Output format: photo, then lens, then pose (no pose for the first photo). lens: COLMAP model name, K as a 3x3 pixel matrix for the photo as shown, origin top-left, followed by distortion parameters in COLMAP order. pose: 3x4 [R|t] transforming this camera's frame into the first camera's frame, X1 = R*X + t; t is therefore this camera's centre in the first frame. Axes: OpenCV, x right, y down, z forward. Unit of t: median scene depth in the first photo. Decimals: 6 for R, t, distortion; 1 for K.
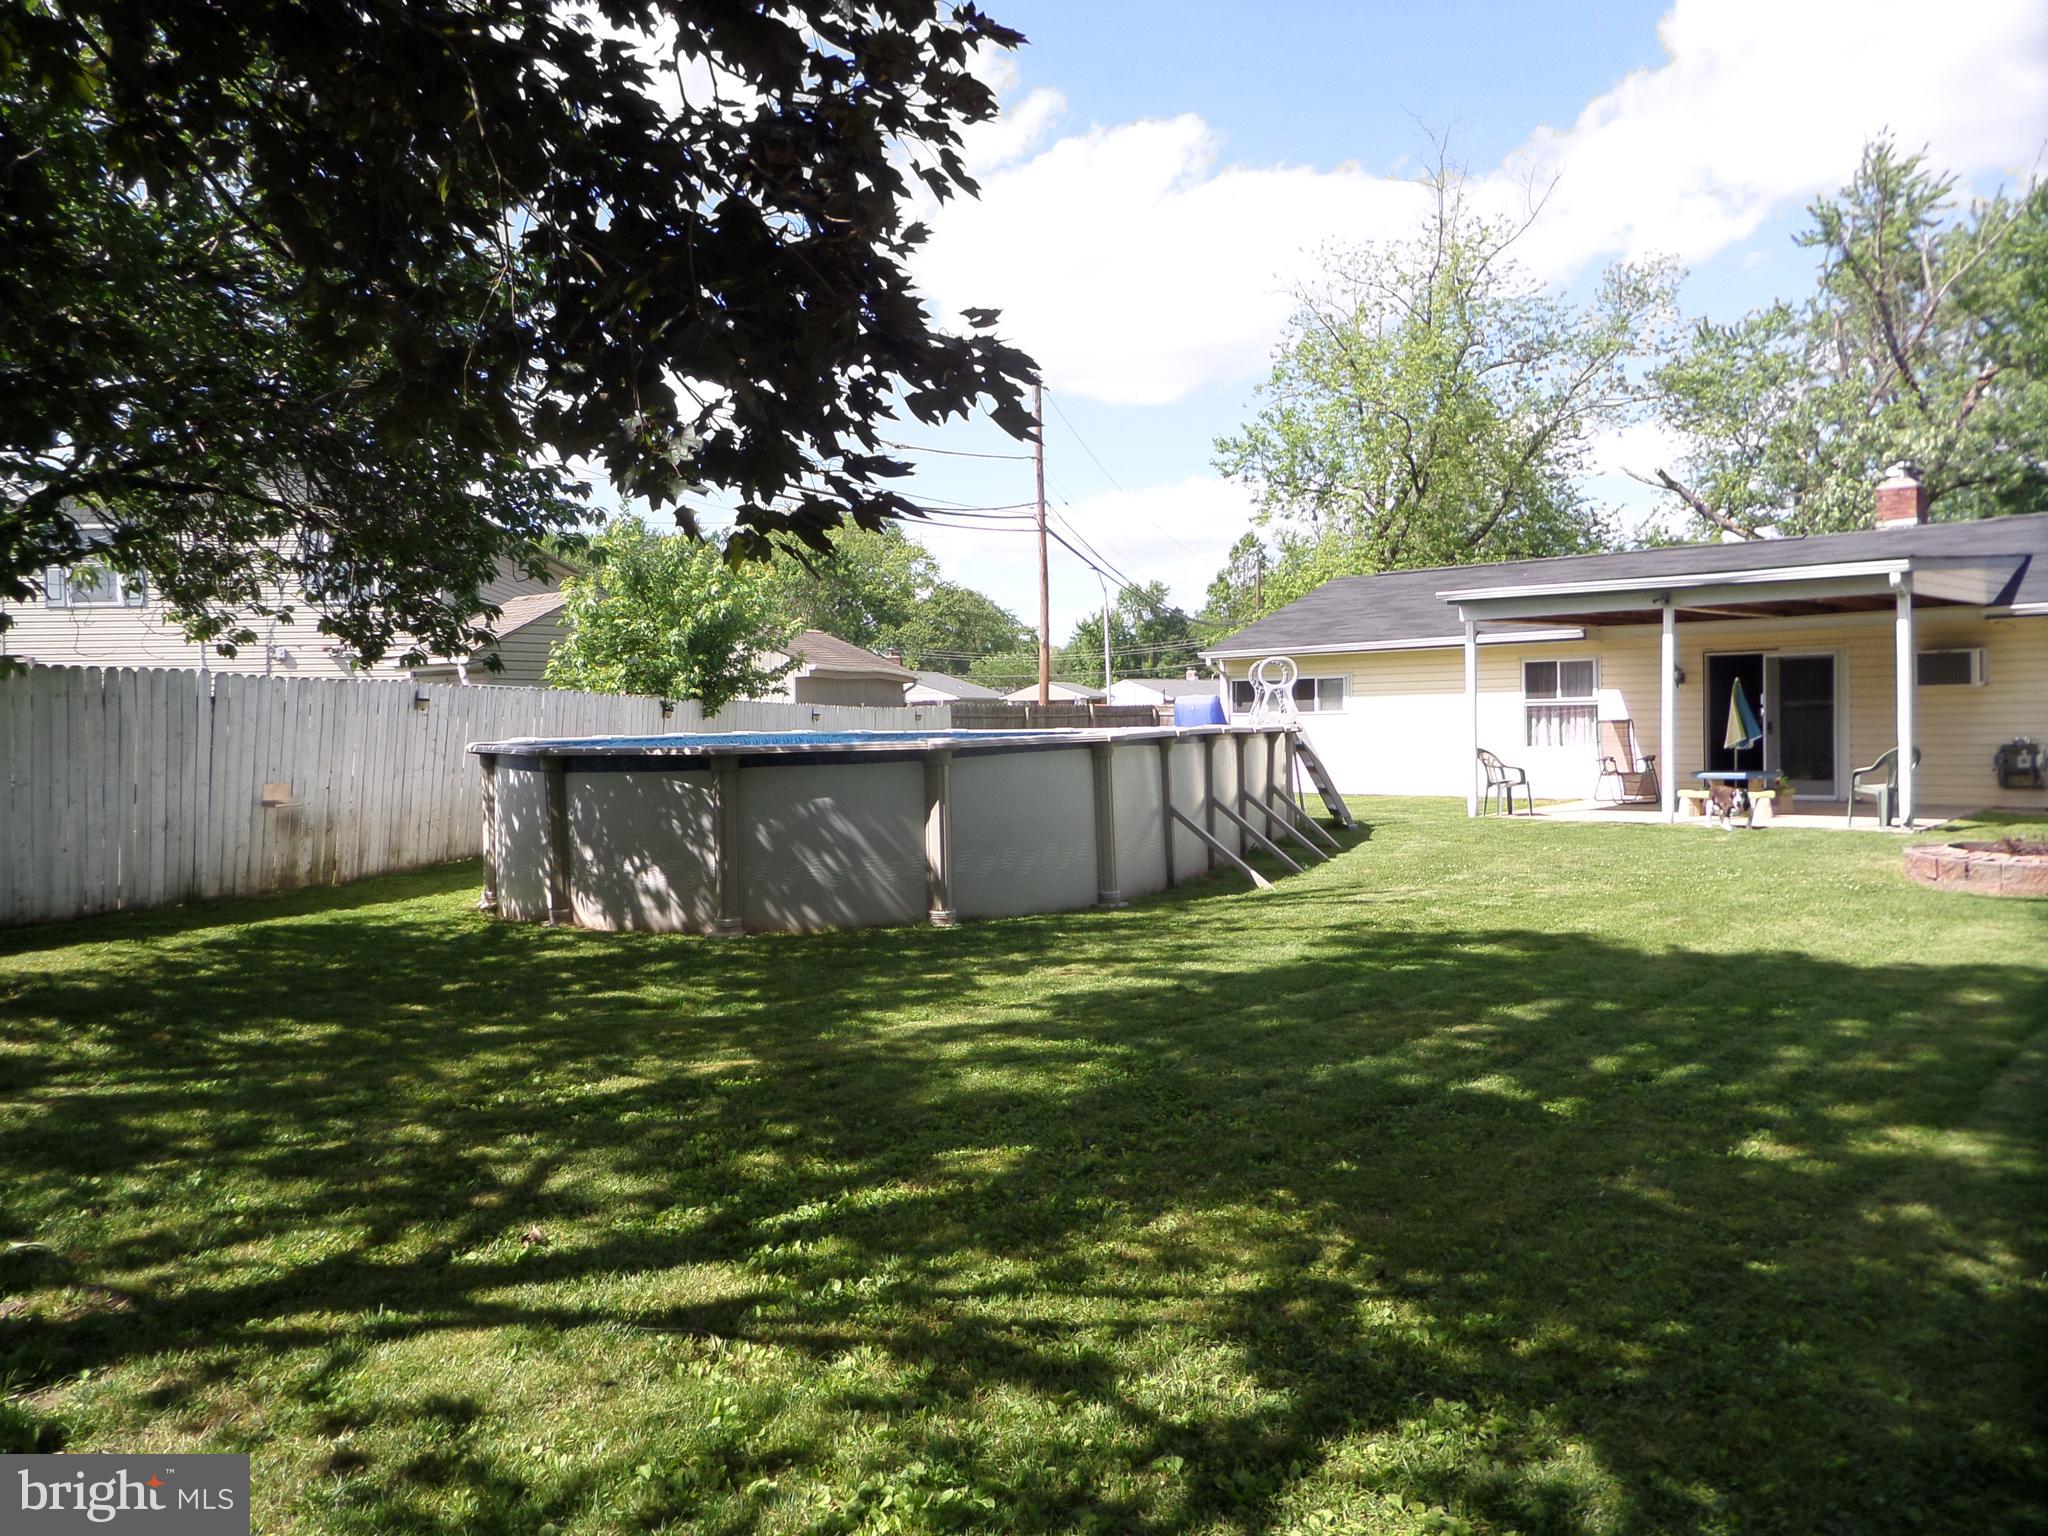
lens RADIAL K [[1489.0, 0, 1019.6], [0, 1489.0, 762.0], [0, 0, 1]] dist [-0.009468, -0.010994]
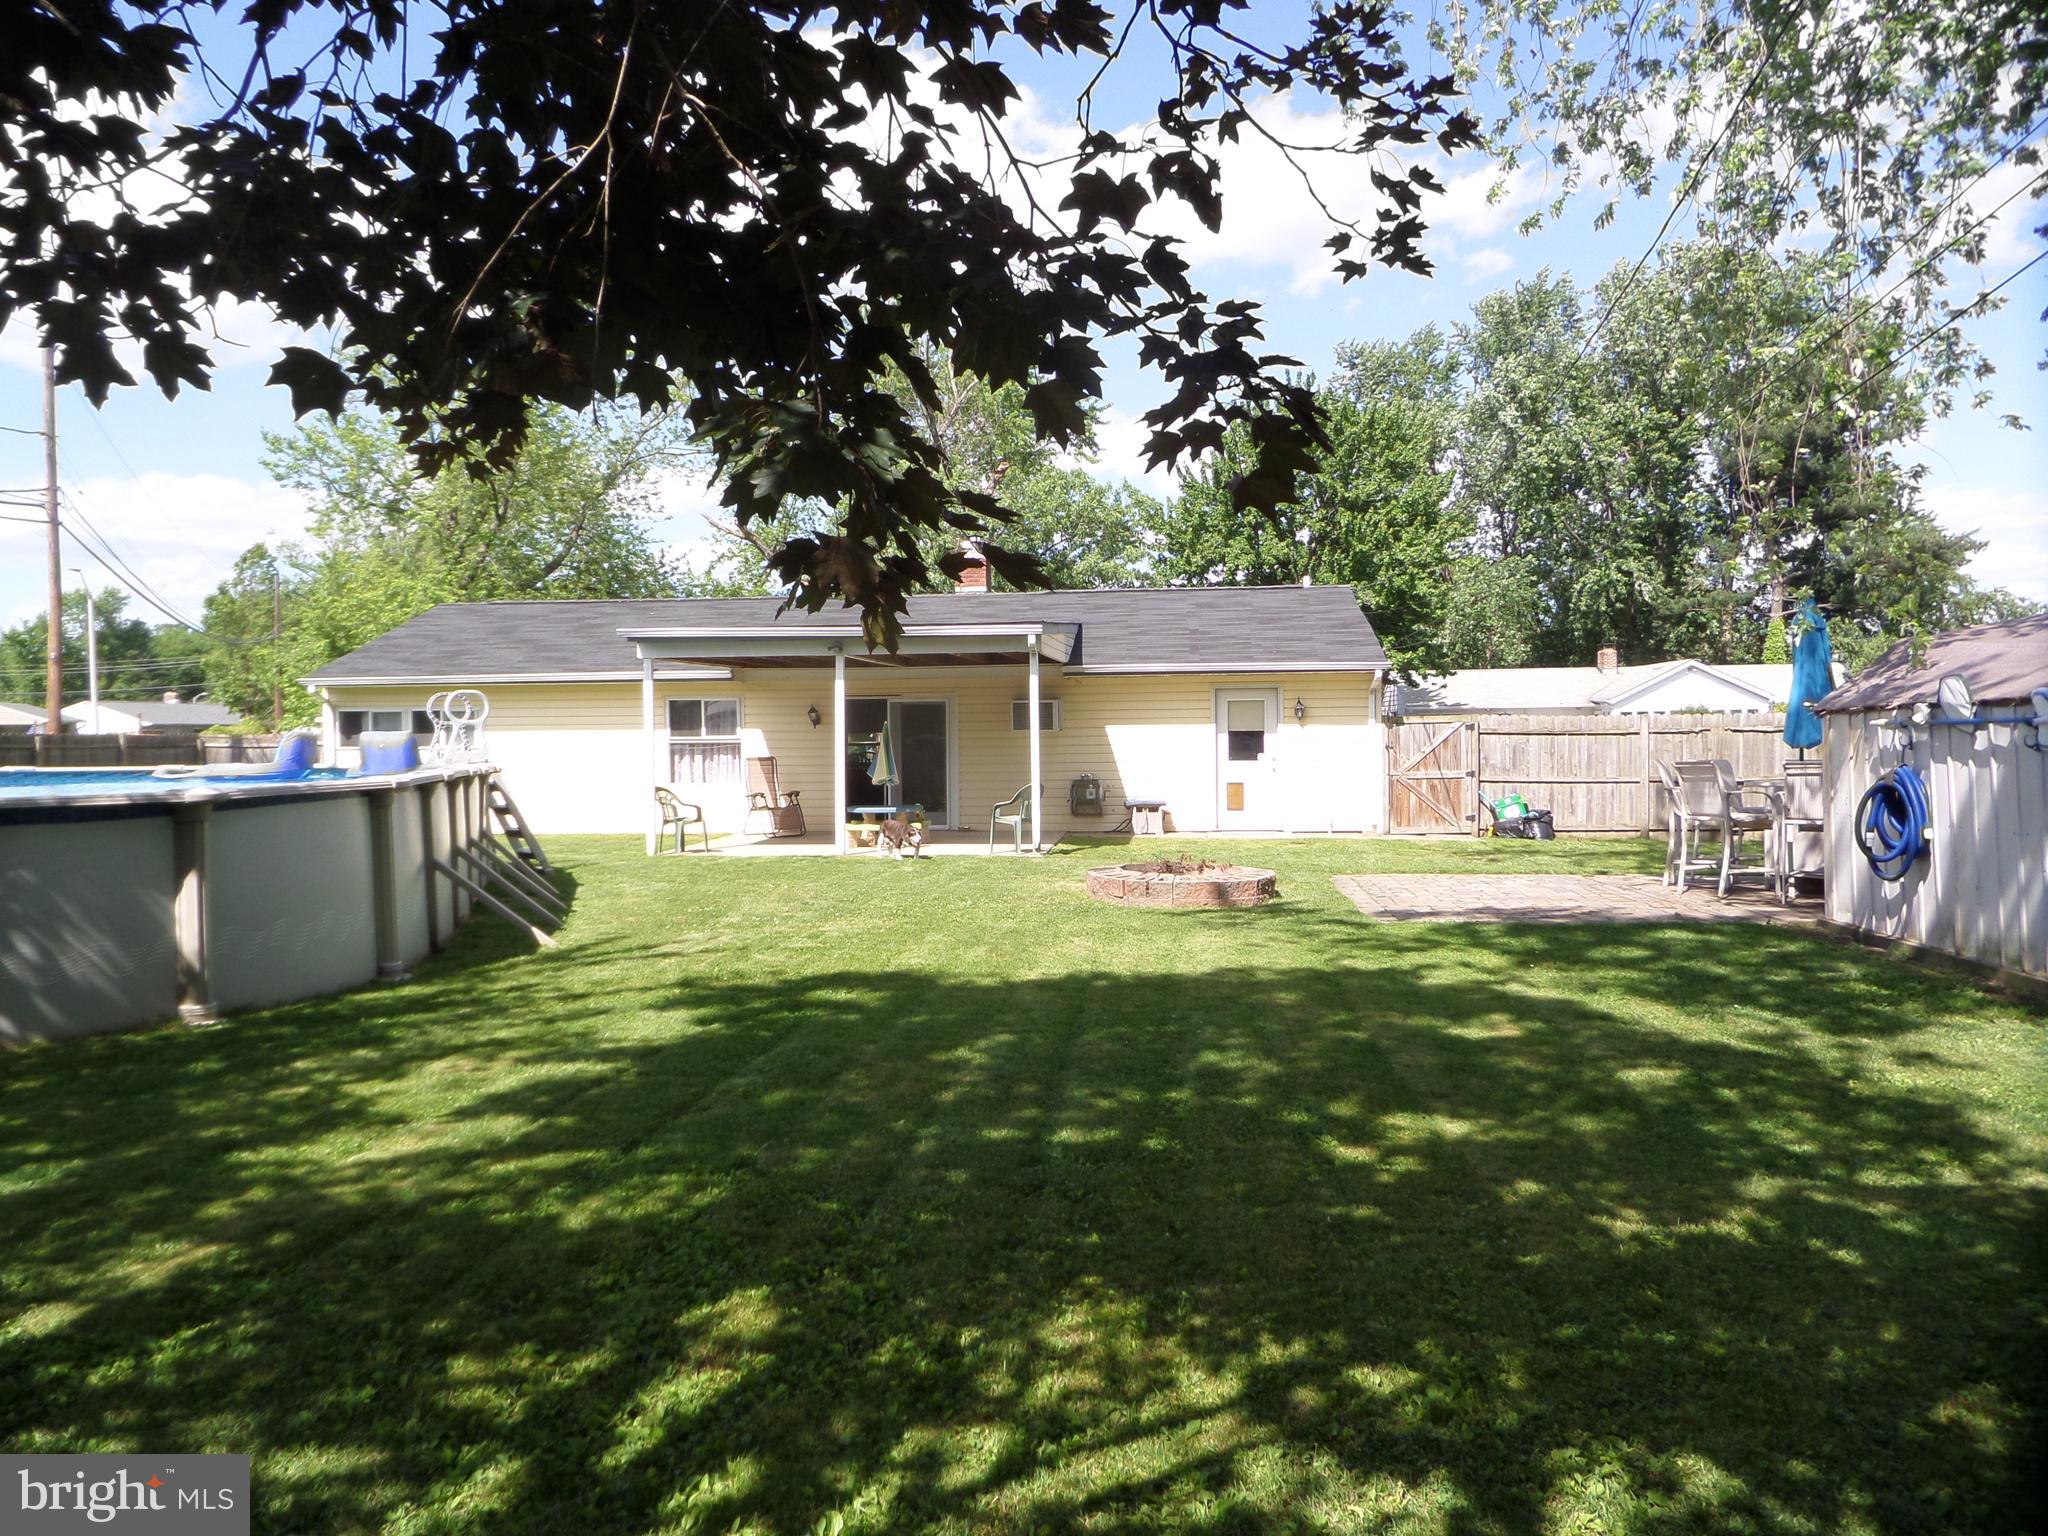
lens RADIAL K [[1489.0, 0, 952.4], [0, 1489.0, 762.2], [0, 0, 1]] dist [-0.009468, -0.010994]
pose [[0.794722, 0.000055, 0.606973, -0.128458], [0.011196, 0.999829, -0.014750, -0.007818], [-0.606870, 0.018517, 0.794586, 0.079772]]
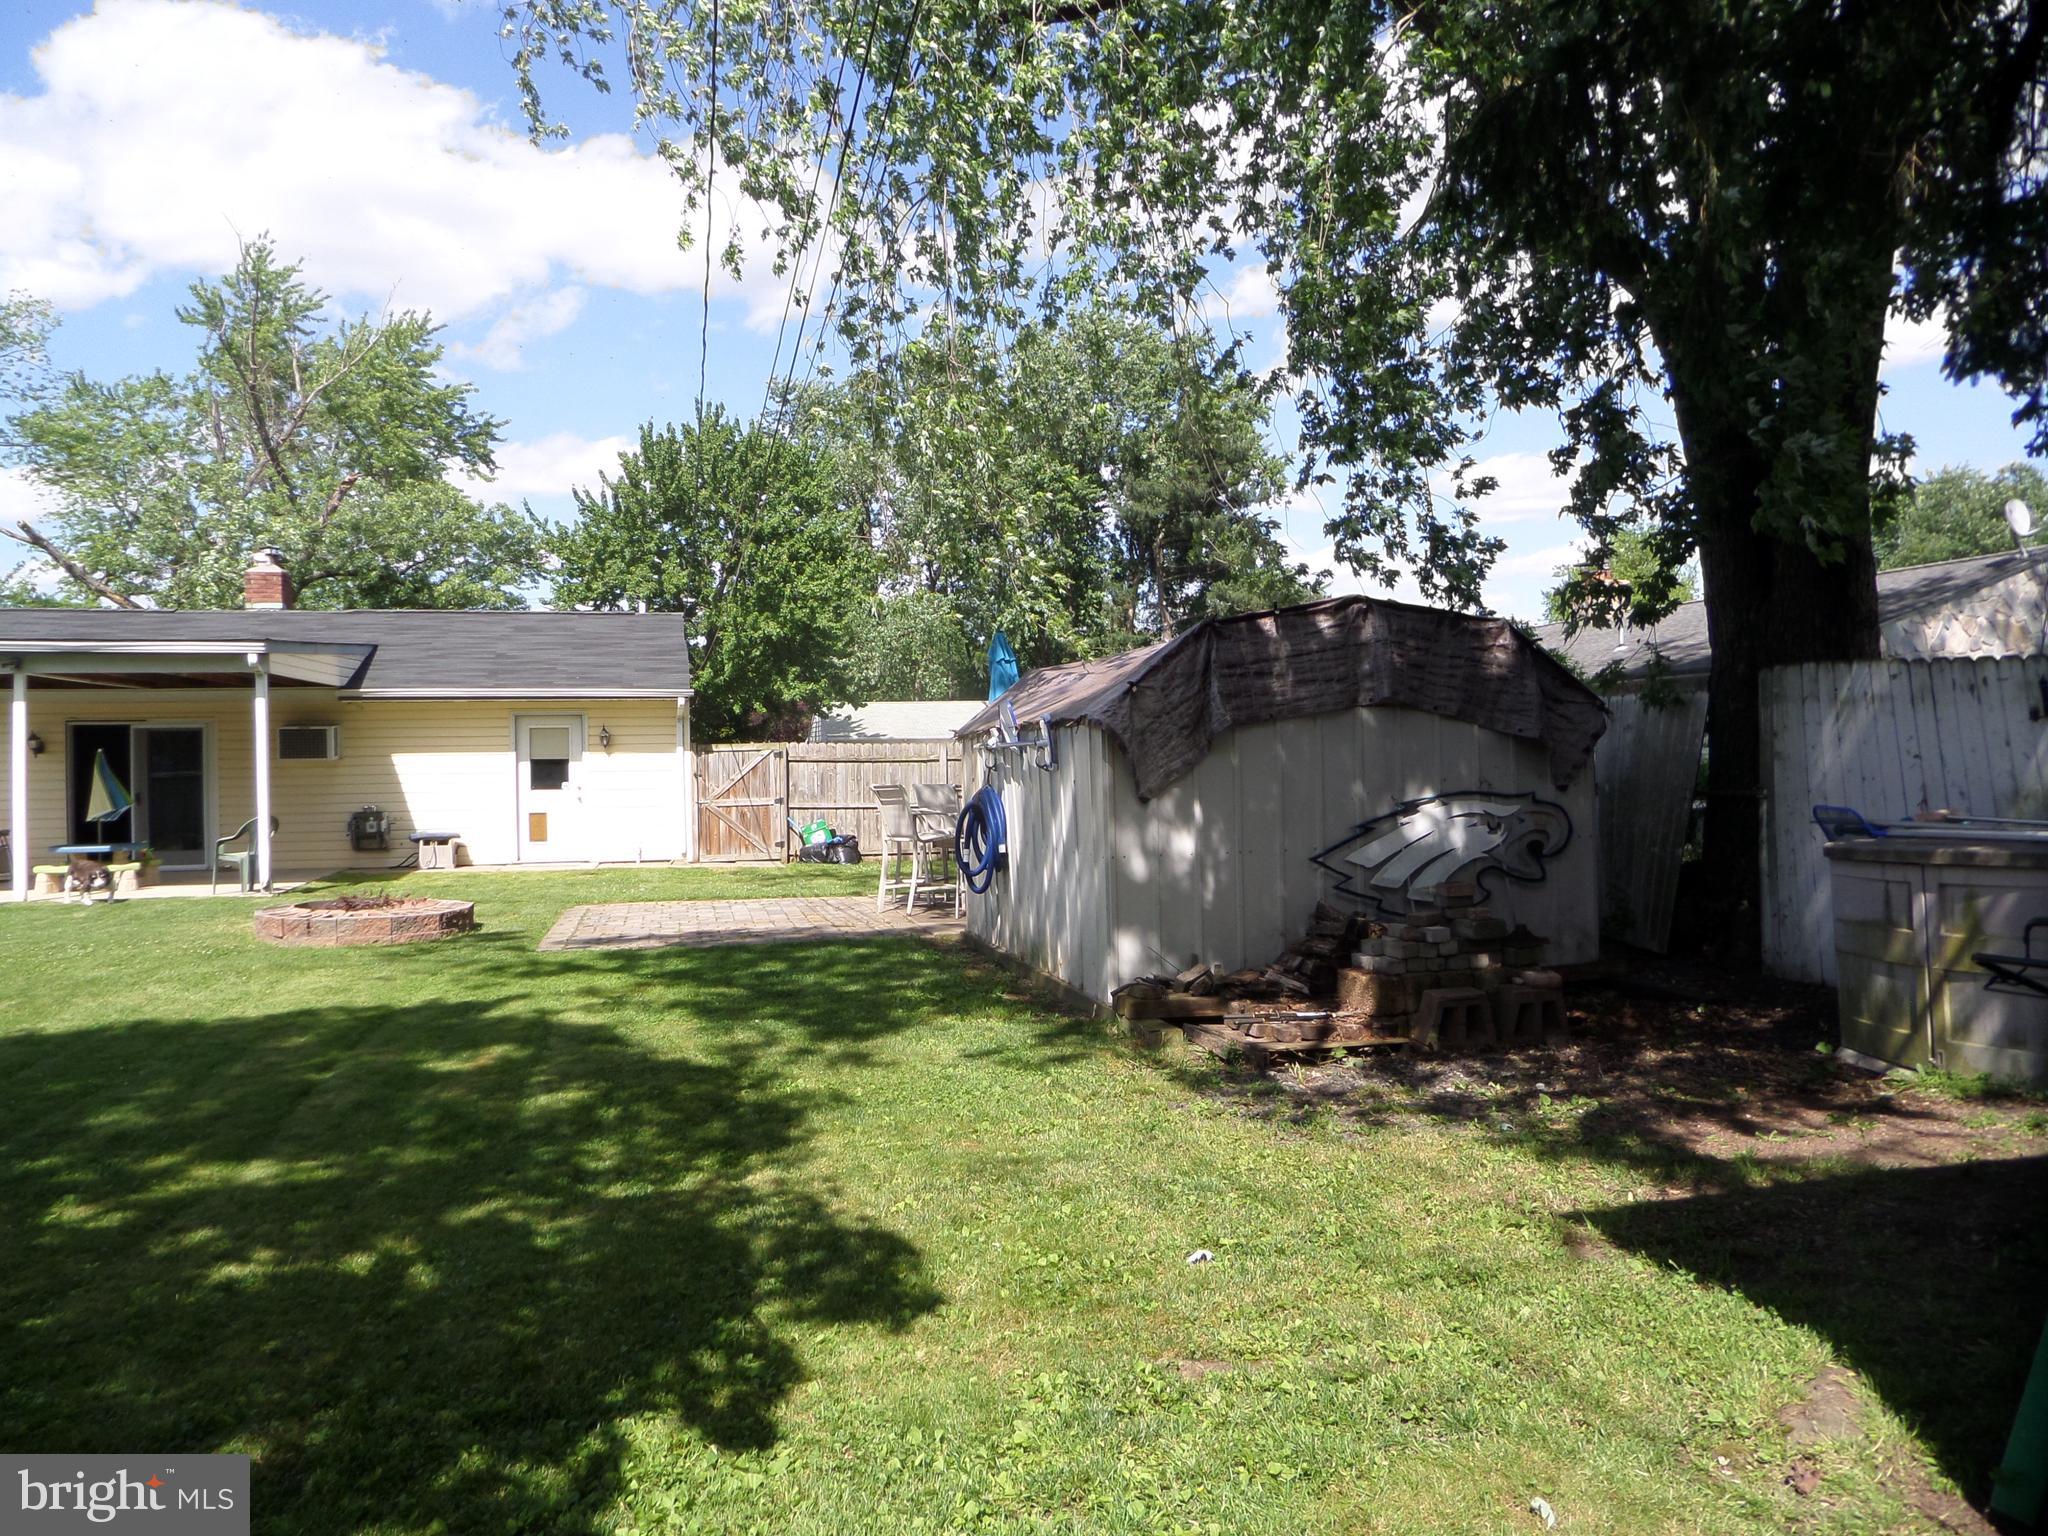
lens RADIAL K [[1489.0, 0, 1030.2], [0, 1489.0, 765.4], [0, 0, 1]] dist [-0.009468, -0.010994]
pose [[0.548199, 0.009772, 0.836291, 0.002795], [0.026798, 0.999213, -0.029242, -0.000528], [-0.835919, 0.038441, 0.547506, -0.039553]]
